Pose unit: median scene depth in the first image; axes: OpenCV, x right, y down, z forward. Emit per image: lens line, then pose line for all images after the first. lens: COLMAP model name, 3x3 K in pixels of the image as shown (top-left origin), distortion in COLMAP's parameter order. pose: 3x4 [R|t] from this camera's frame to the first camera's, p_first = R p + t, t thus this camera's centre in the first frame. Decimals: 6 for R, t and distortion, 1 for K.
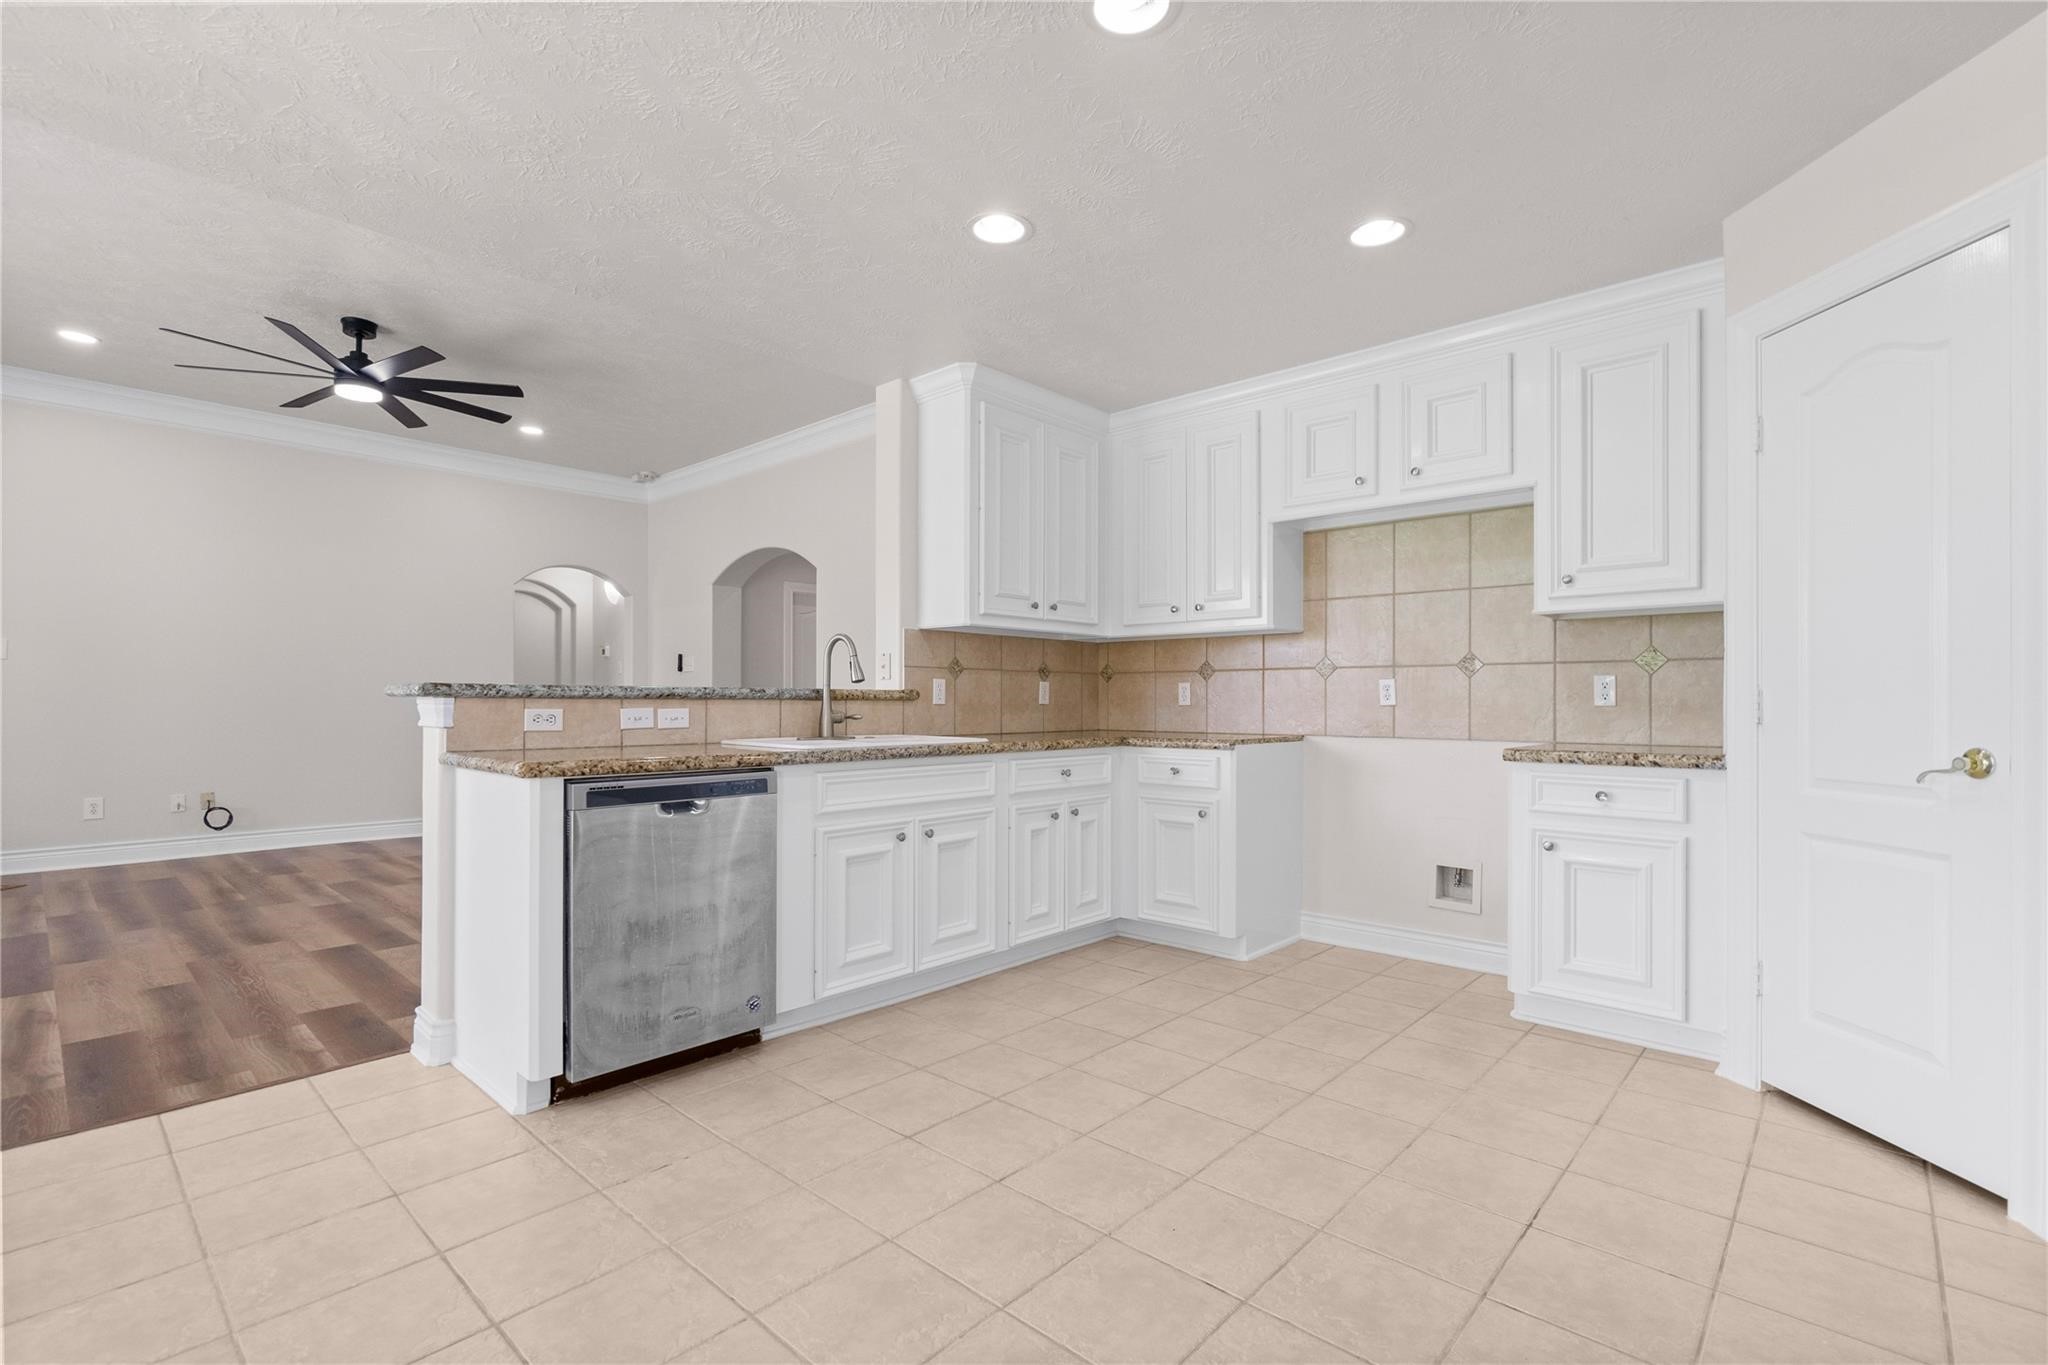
lens RADIAL K [[926.8, 0, 1031.1], [0, 926.8, 699.2], [0, 0, 1]] dist [-0.006915, 0.003188]
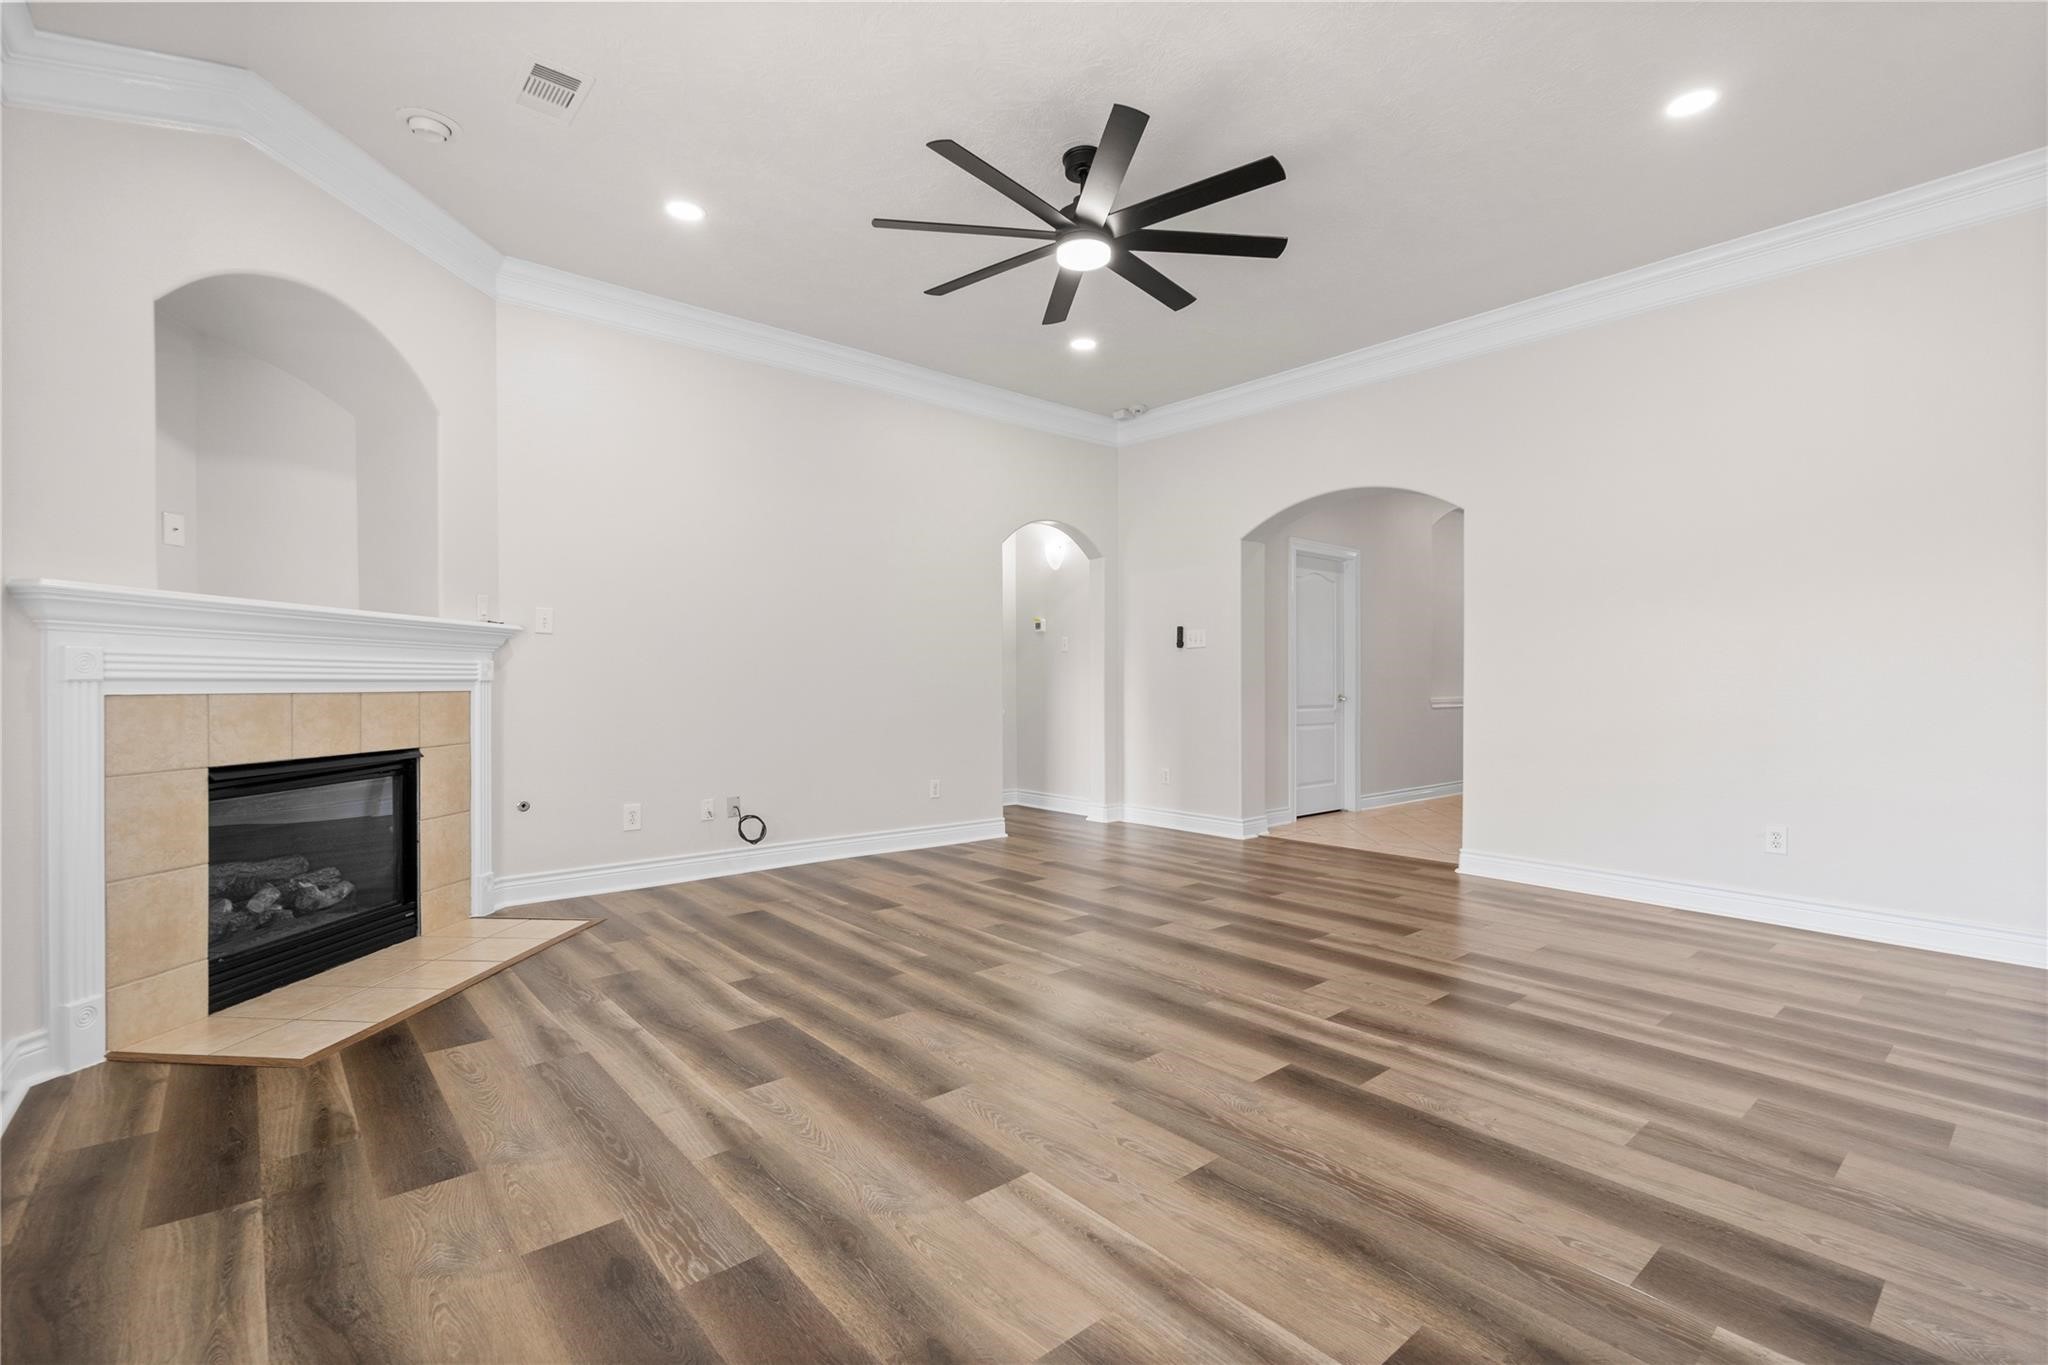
lens RADIAL K [[926.8, 0, 1029.8], [0, 926.8, 675.0], [0, 0, 1]] dist [-0.006915, 0.003188]
pose [[0.992738, -0.001303, -0.120288, -0.684604], [0.000213, 0.999959, -0.009071, 0.002183], [0.120295, 0.008980, 0.992698, 0.285554]]
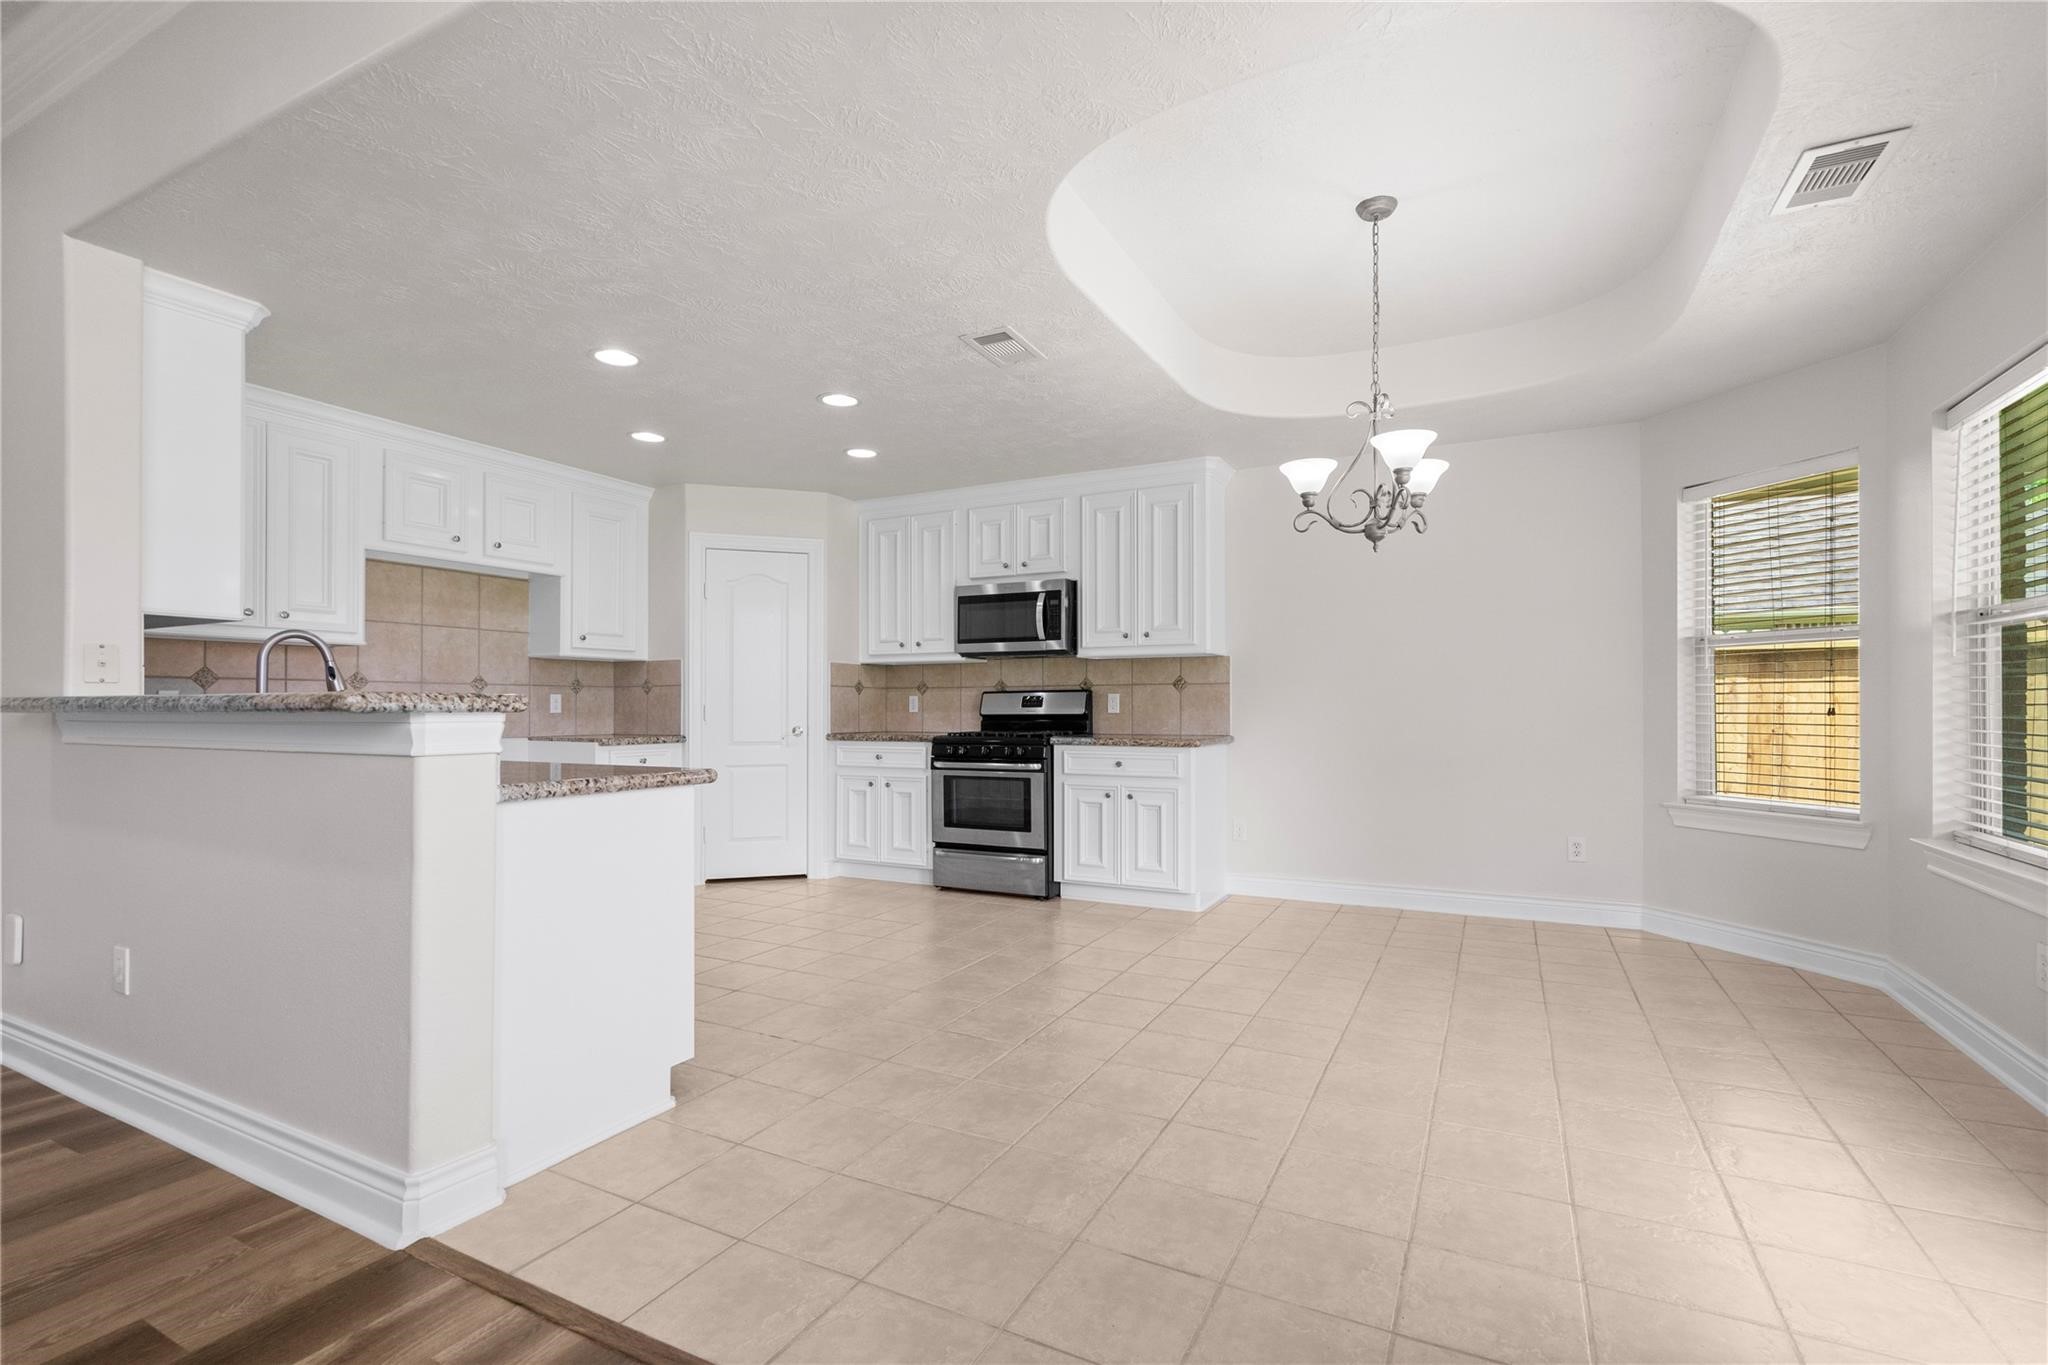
lens RADIAL K [[926.8, 0, 1016.1], [0, 926.8, 697.7], [0, 0, 1]] dist [-0.006915, 0.003188]
pose [[-0.259392, 0.002192, 0.965770, -0.857106], [-0.009597, 0.999942, -0.004847, -0.014400], [-0.965724, -0.010526, -0.259356, 0.464997]]
